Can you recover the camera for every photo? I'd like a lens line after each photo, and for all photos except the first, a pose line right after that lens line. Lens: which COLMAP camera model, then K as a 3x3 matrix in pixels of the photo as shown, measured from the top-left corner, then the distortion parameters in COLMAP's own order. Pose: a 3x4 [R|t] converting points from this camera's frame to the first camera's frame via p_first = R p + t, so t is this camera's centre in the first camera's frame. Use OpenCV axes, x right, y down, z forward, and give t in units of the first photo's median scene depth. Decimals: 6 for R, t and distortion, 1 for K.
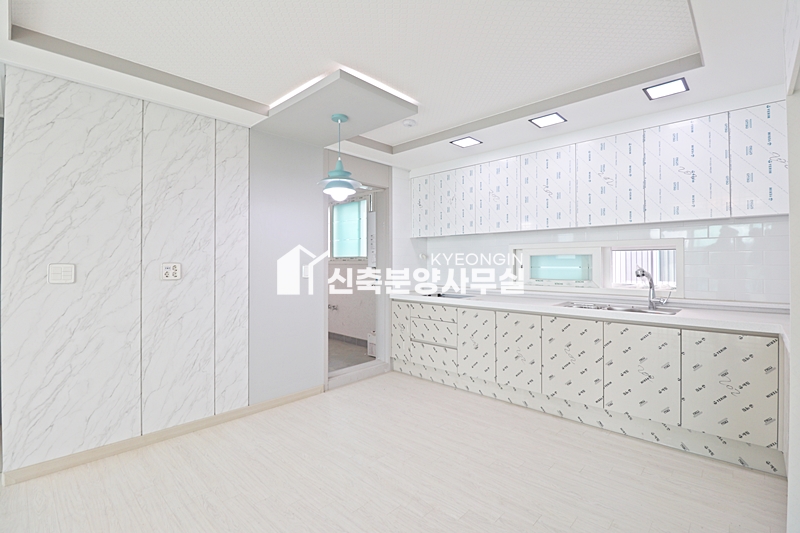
lens RADIAL K [[368.7, 0, 405.5], [0, 368.7, 259.9], [0, 0, 1]] dist [-0.000119, -0.013907]
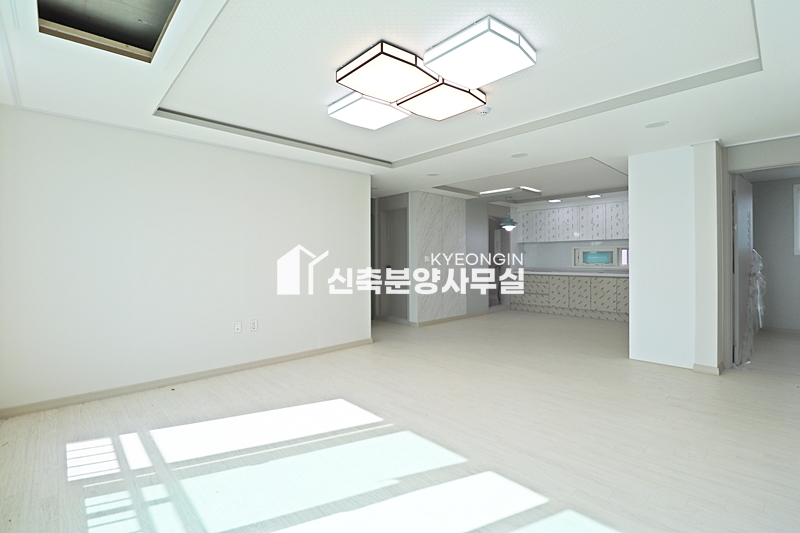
lens RADIAL K [[364.3, 0, 393.4], [0, 364.3, 259.5], [0, 0, 1]] dist [-0.038396, 0.000630]
pose [[0.996527, -0.002145, -0.083245, -0.659315], [0.003479, 0.999868, 0.015880, -0.004799], [0.083200, -0.016115, 0.996403, -1.325354]]
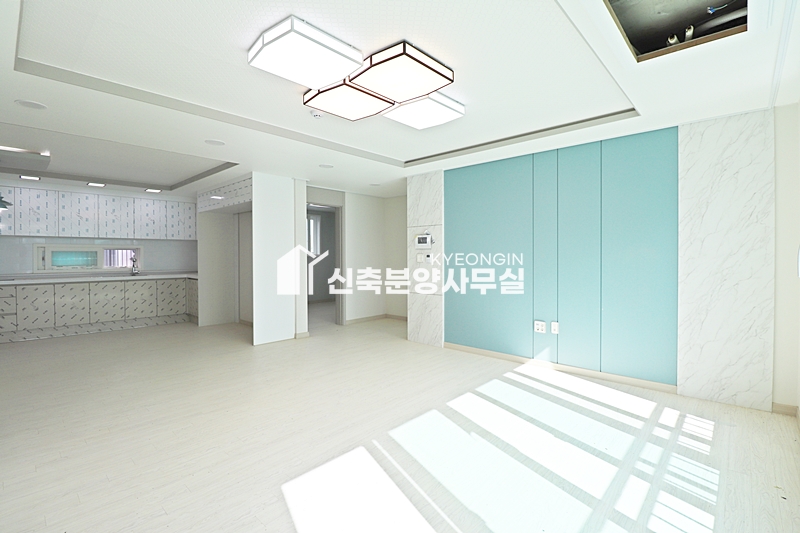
lens RADIAL K [[374.7, 0, 405.2], [0, 374.7, 259.0], [0, 0, 1]] dist [0.002844, -0.014586]
pose [[0.002052, -0.008269, 0.999964, -1.472444], [-0.008310, 0.999931, 0.008286, -0.004792], [-0.999963, -0.008327, 0.001983, -0.617743]]
